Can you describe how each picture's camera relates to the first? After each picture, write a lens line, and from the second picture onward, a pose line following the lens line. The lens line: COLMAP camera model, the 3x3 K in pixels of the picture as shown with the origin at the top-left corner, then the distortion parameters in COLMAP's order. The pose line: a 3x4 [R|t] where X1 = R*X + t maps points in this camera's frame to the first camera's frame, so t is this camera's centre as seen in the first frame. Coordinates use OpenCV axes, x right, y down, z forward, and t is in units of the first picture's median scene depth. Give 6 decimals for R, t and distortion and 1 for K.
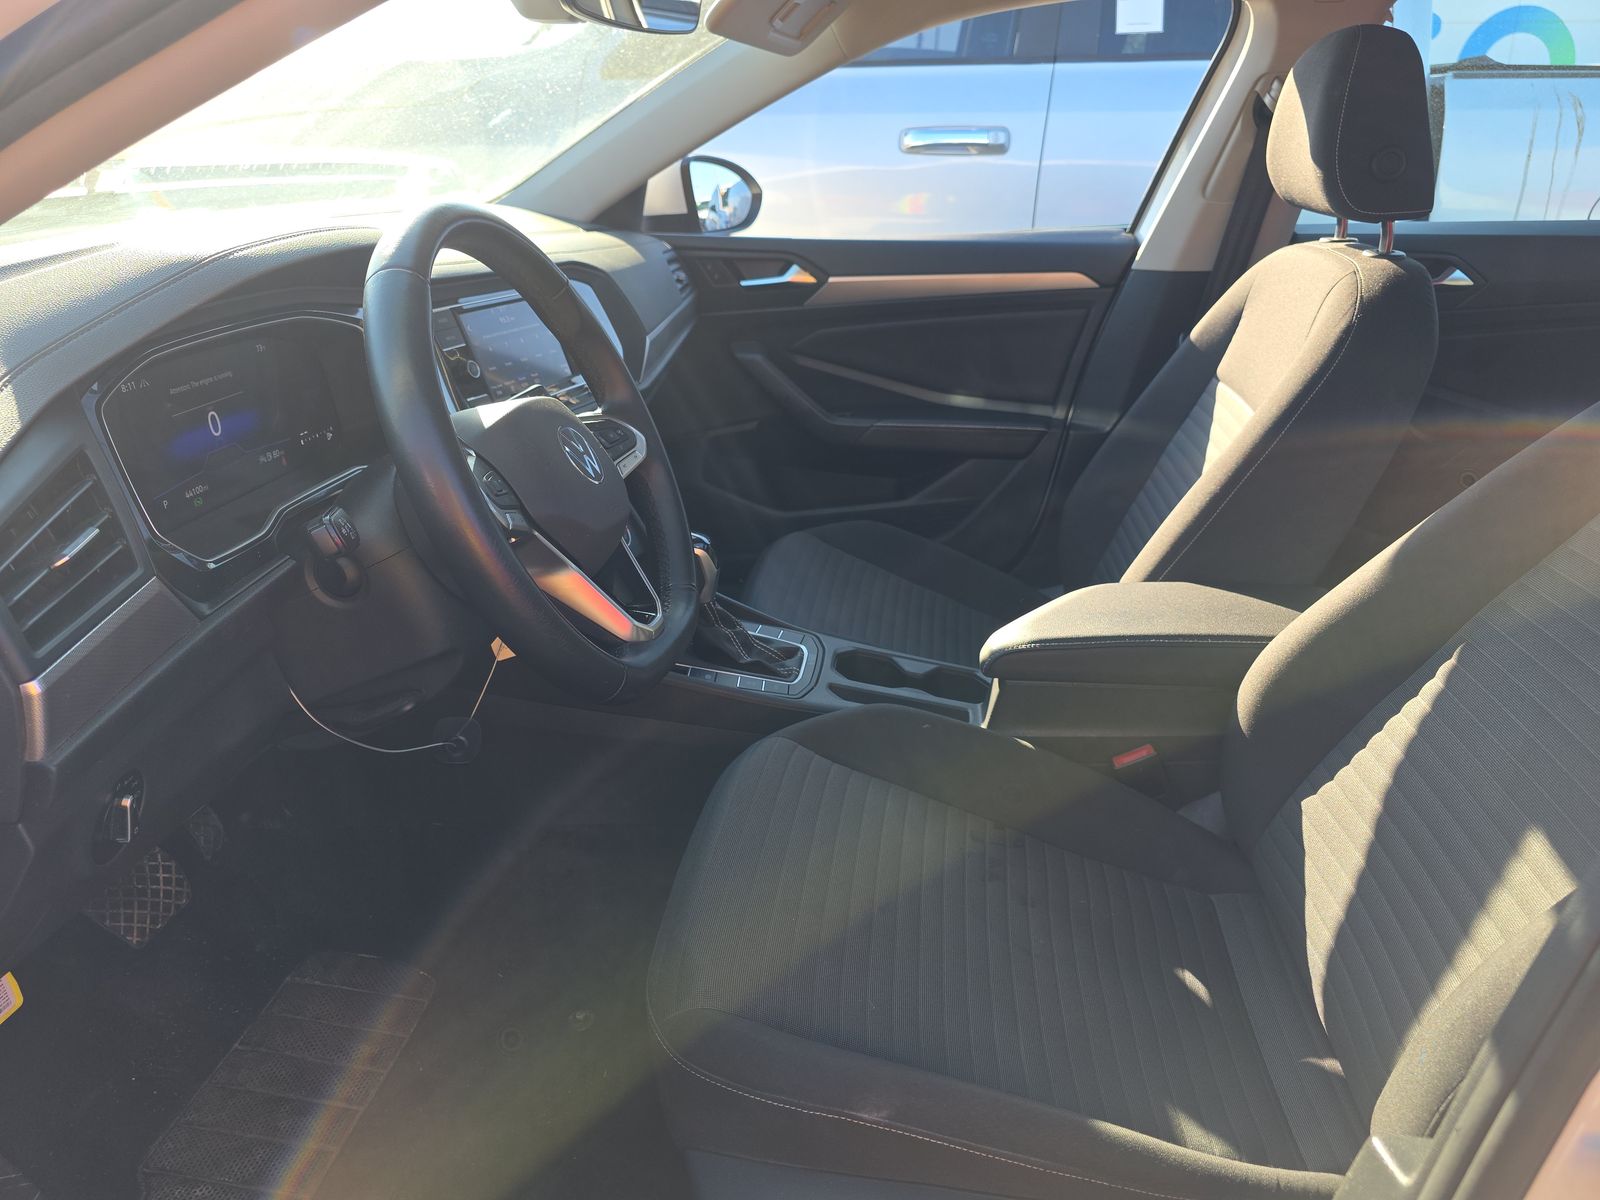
lens RADIAL K [[1063.5, 0, 800.0], [0, 1063.5, 600.0], [0, 0, 1]] dist [0.000057, -0.002115]
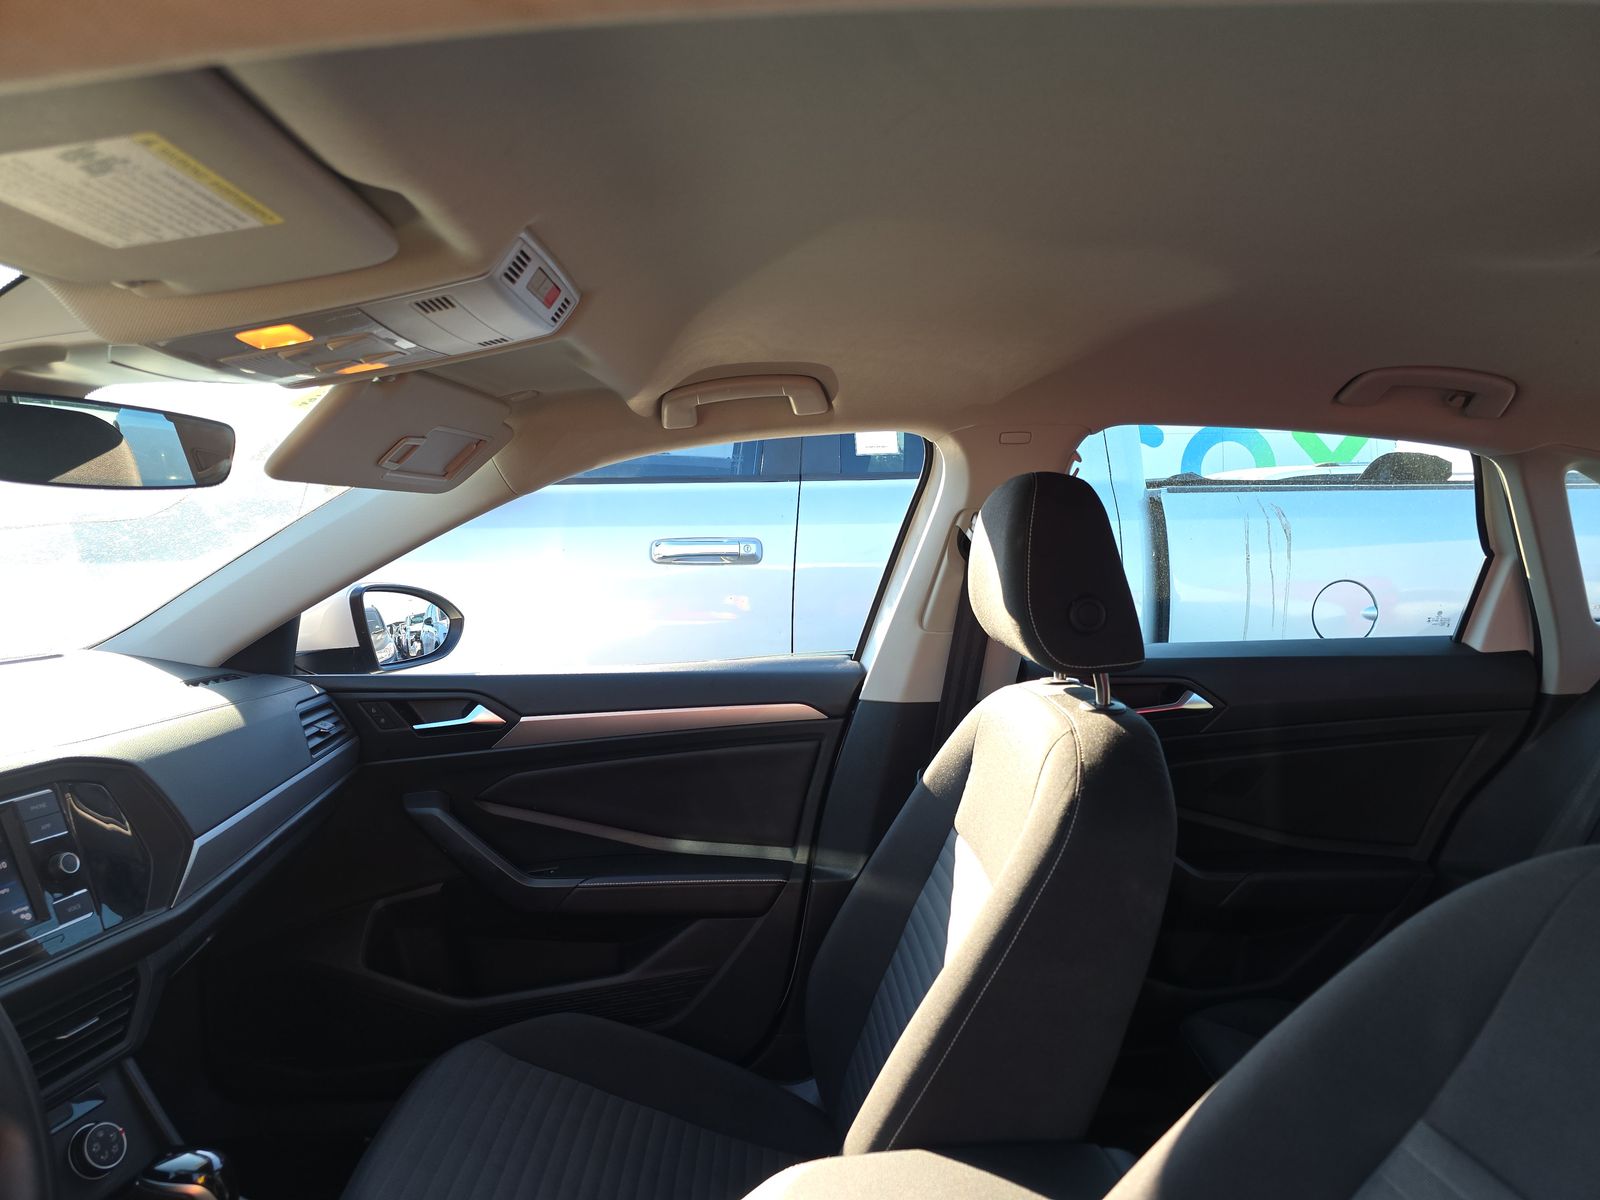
lens RADIAL K [[1035.6, 0, 800.0], [0, 1035.6, 600.0], [0, 0, 1]] dist [0.050873, -0.000779]
pose [[0.988185, -0.014720, 0.152559, 0.125122], [0.063904, 0.944302, -0.322817, -0.106633], [-0.139310, 0.328752, 0.934085, 0.148301]]
